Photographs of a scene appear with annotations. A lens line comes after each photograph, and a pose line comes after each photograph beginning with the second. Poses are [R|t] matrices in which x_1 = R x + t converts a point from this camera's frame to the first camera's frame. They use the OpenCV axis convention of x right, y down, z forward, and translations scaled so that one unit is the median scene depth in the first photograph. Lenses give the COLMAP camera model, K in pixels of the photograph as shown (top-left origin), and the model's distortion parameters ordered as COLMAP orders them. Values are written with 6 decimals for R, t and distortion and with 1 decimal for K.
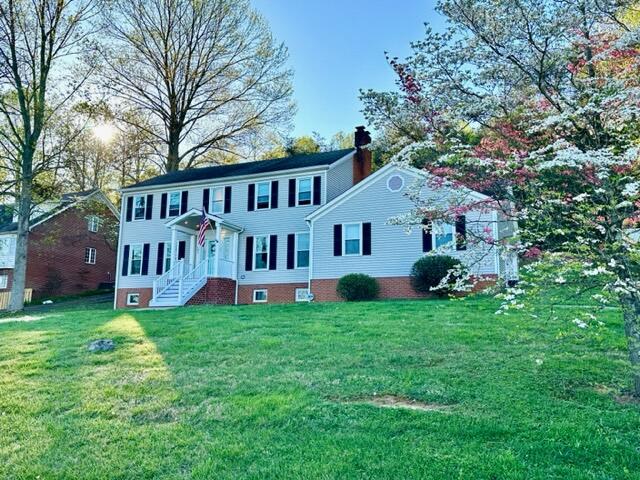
lens RADIAL K [[538.1, 0, 322.1], [0, 538.1, 237.2], [0, 0, 1]] dist [0.068802, -0.018884]
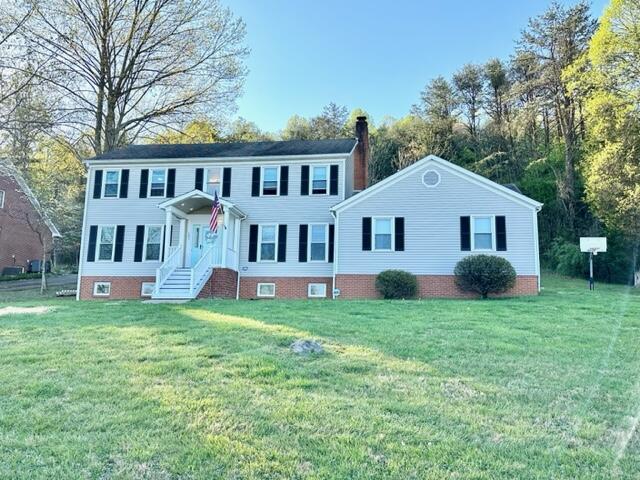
lens RADIAL K [[538.1, 0, 320.5], [0, 538.1, 244.7], [0, 0, 1]] dist [0.068802, -0.018884]
pose [[0.969054, 0.050089, 0.241714, -0.246443], [-0.055191, 0.998372, 0.014382, 0.013503], [-0.240601, -0.027277, 0.970241, 0.087481]]
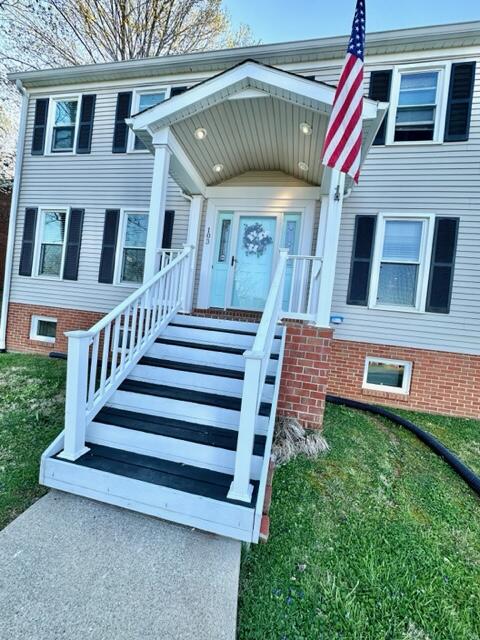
lens RADIAL K [[254.9, 0, 239.8], [0, 254.9, 317.6], [0, 0, 1]] dist [-0.004485, 0.000976]
pose [[0.974666, 0.089768, 0.204861, -0.253260], [-0.127634, 0.975380, 0.179842, 0.048693], [-0.183673, -0.201434, 0.962127, 0.838325]]
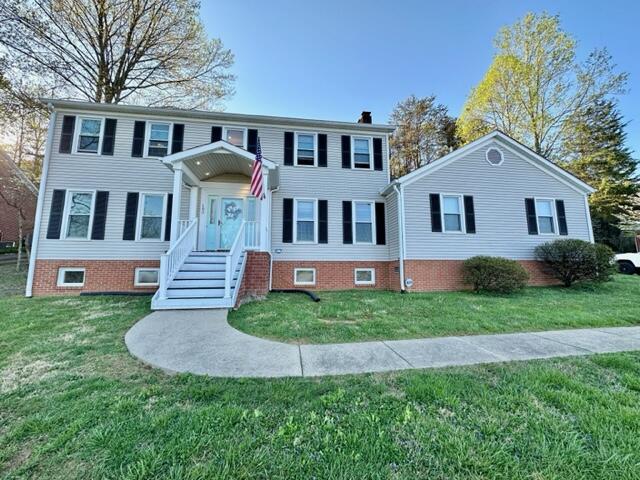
lens RADIAL K [[254.9, 0, 318.5], [0, 254.9, 239.6], [0, 0, 1]] dist [-0.004485, 0.000976]
pose [[0.855660, 0.054593, 0.514652, -0.283687], [-0.081102, 0.996279, 0.029159, 0.043629], [-0.511145, -0.066689, 0.856903, 0.668953]]
